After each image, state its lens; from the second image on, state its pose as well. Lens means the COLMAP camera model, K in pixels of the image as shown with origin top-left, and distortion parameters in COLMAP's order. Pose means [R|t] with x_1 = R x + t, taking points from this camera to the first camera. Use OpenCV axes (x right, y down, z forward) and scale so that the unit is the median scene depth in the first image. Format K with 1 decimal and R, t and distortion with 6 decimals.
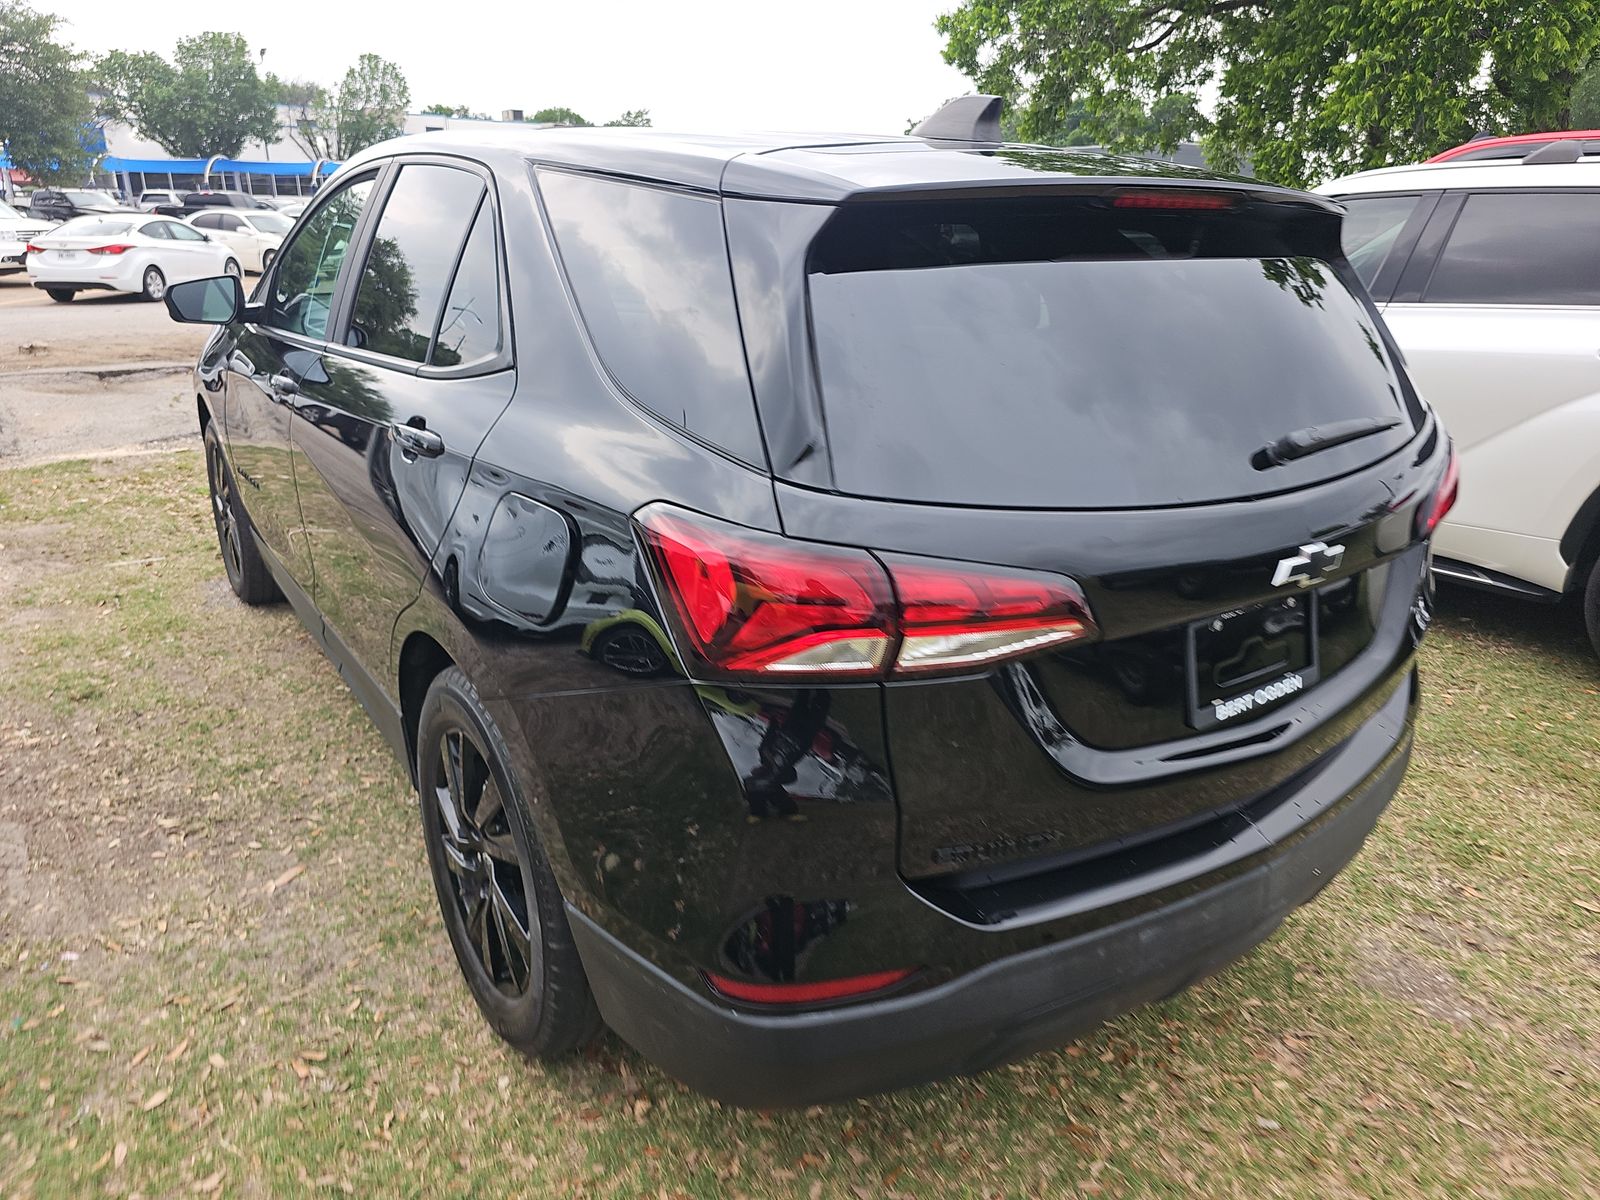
lens RADIAL K [[1140.2, 0, 800.0], [0, 1140.2, 600.0], [0, 0, 1]] dist [0.037398, -0.043276]
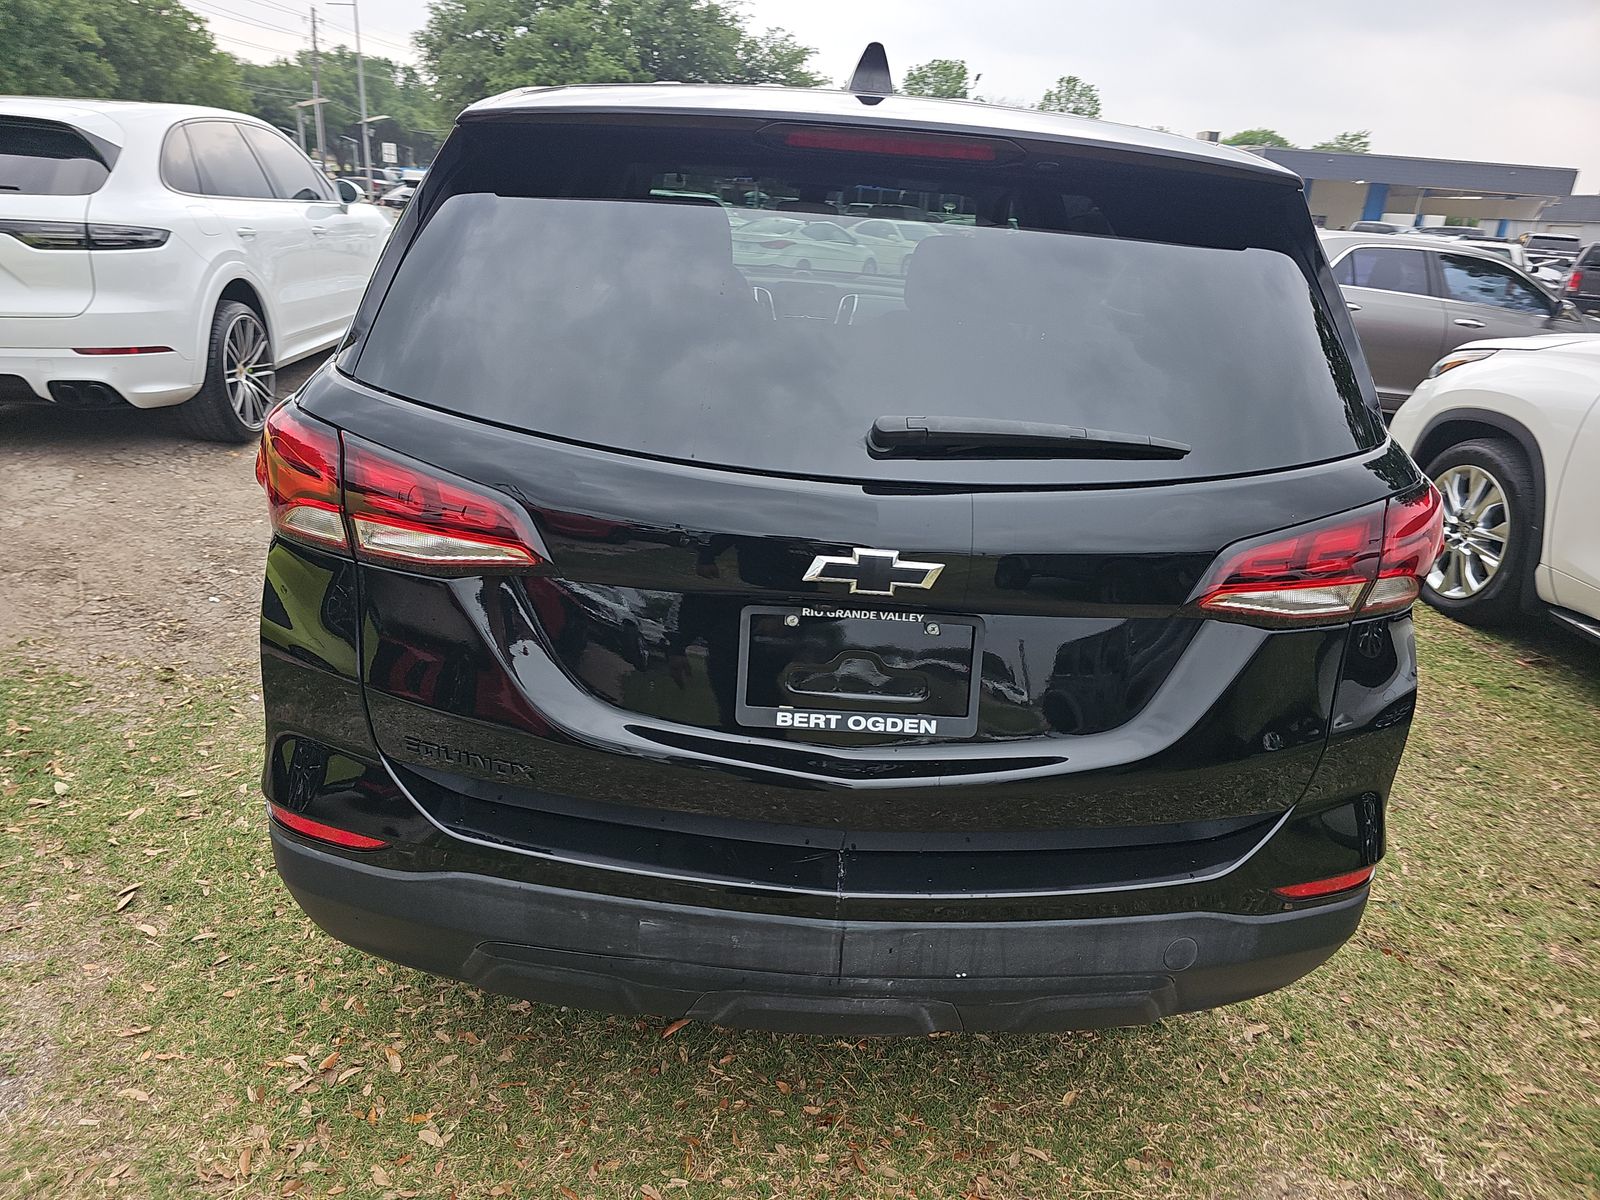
lens RADIAL K [[1140.2, 0, 800.0], [0, 1140.2, 600.0], [0, 0, 1]] dist [0.037398, -0.043276]
pose [[0.802437, 0.230039, -0.550616, 0.648961], [-0.243117, 0.968687, 0.050398, -0.029978], [0.544968, 0.093423, 0.833236, 0.206133]]
